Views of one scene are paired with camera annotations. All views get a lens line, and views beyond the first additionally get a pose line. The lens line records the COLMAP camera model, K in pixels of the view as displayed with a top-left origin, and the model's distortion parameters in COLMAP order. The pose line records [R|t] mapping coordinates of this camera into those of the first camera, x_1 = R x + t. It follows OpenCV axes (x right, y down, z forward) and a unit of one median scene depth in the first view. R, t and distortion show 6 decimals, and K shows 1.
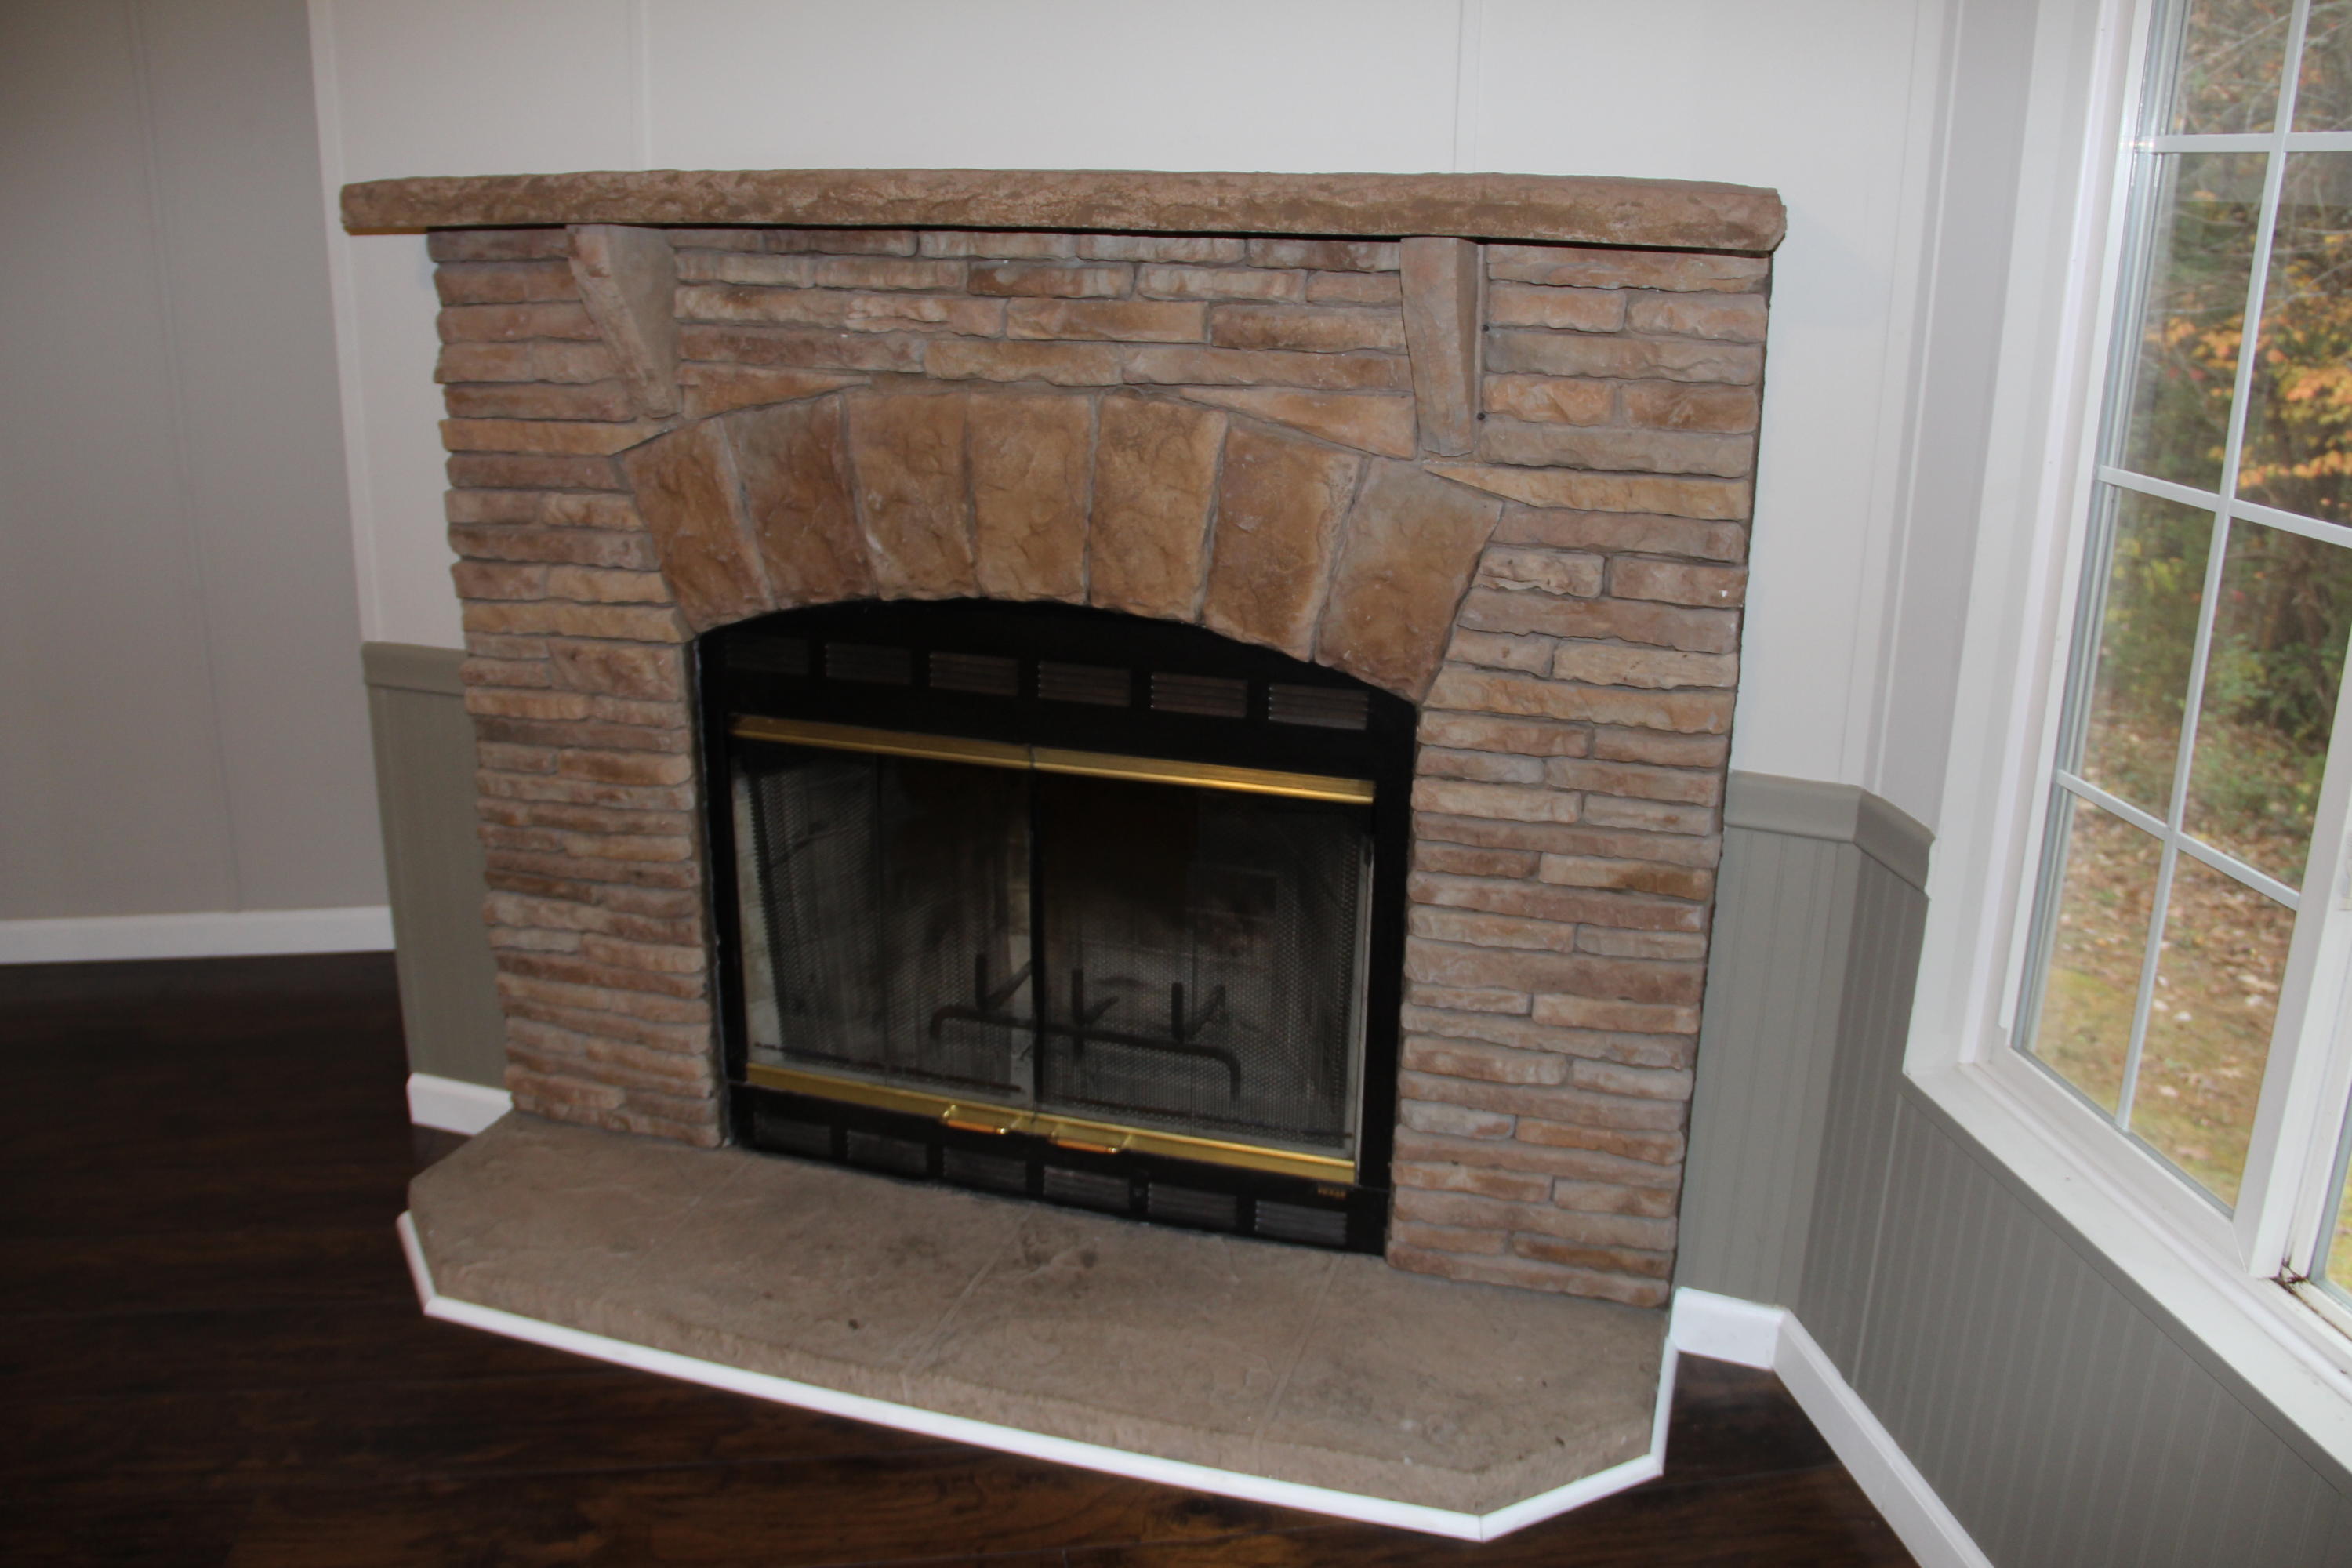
lens RADIAL K [[1983.4, 0, 1176.0], [0, 1983.4, 784.0], [0, 0, 1]] dist [-0.127358, 0.003998]
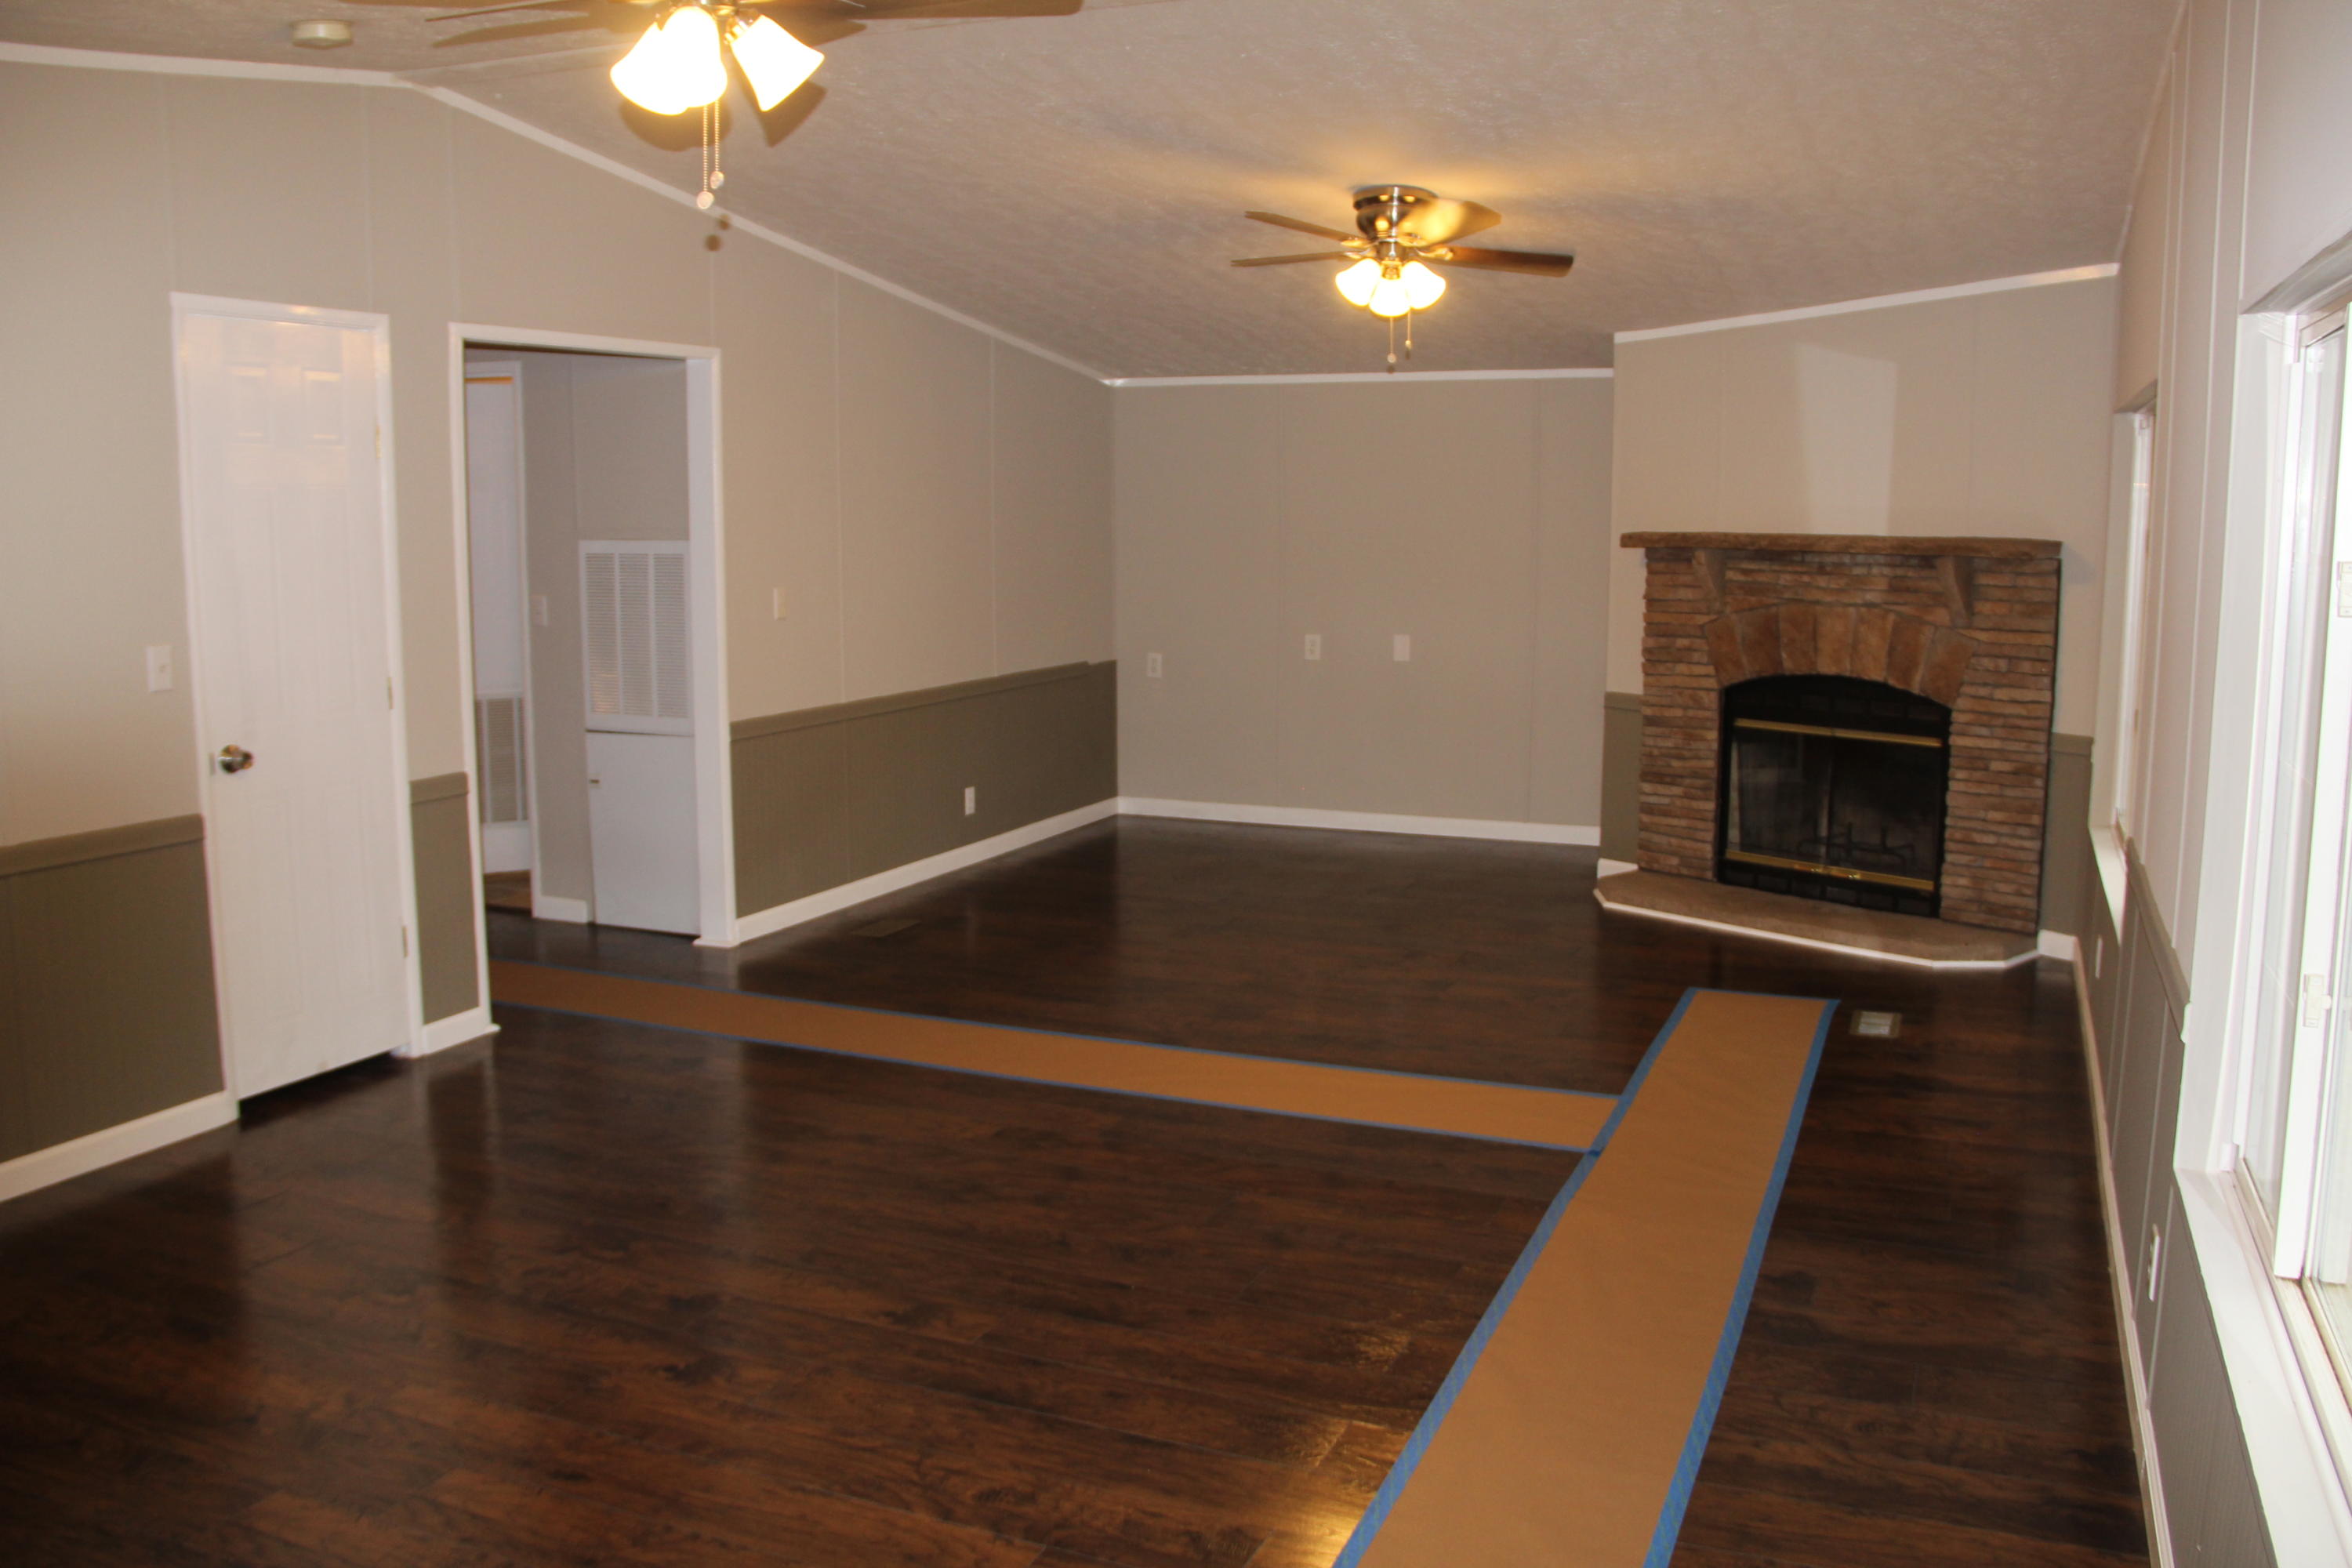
lens RADIAL K [[1983.4, 0, 1176.0], [0, 1983.4, 784.0], [0, 0, 1]] dist [-0.127358, 0.003998]
pose [[0.847716, 0.063692, -0.526613, 0.652858], [-0.148326, 0.981626, -0.120043, 0.571837], [0.509291, 0.179872, 0.841587, -1.965158]]
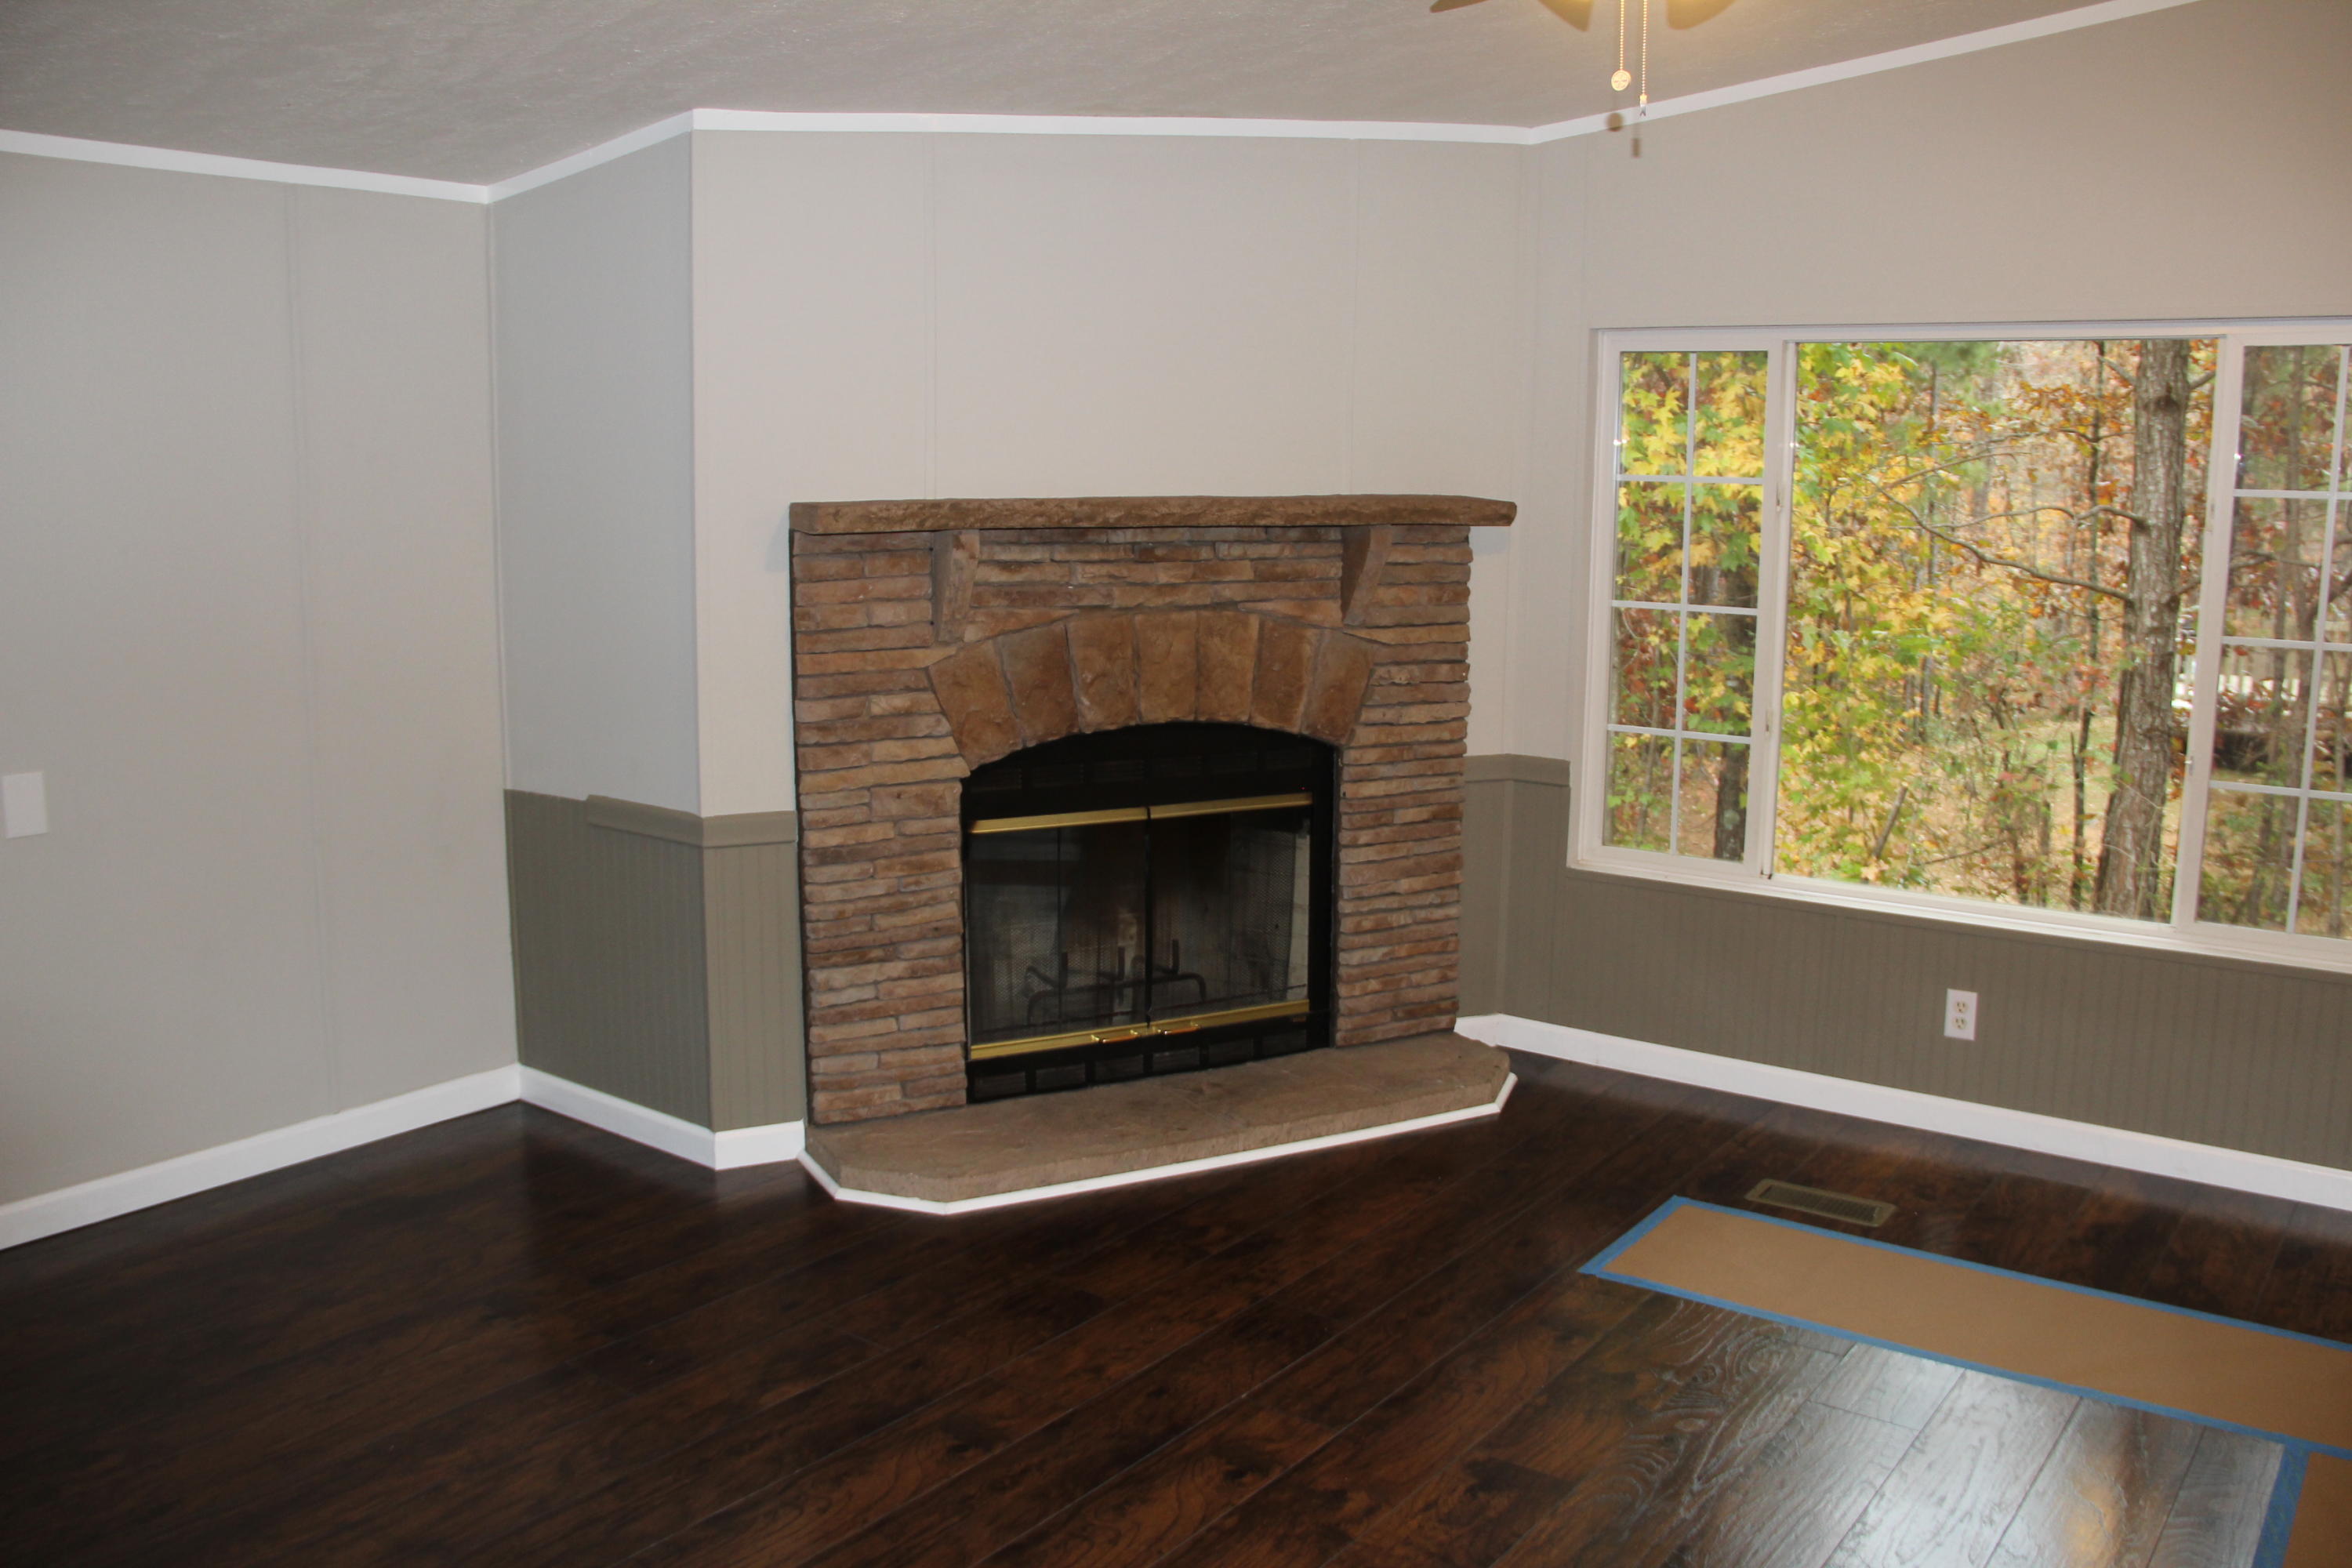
lens RADIAL K [[1983.4, 0, 1176.0], [0, 1983.4, 784.0], [0, 0, 1]] dist [-0.127358, 0.003998]
pose [[0.702085, -0.123580, 0.701288, -1.387218], [0.213161, 0.976140, -0.041389, 0.043009], [-0.679441, 0.178546, 0.711675, -0.323706]]
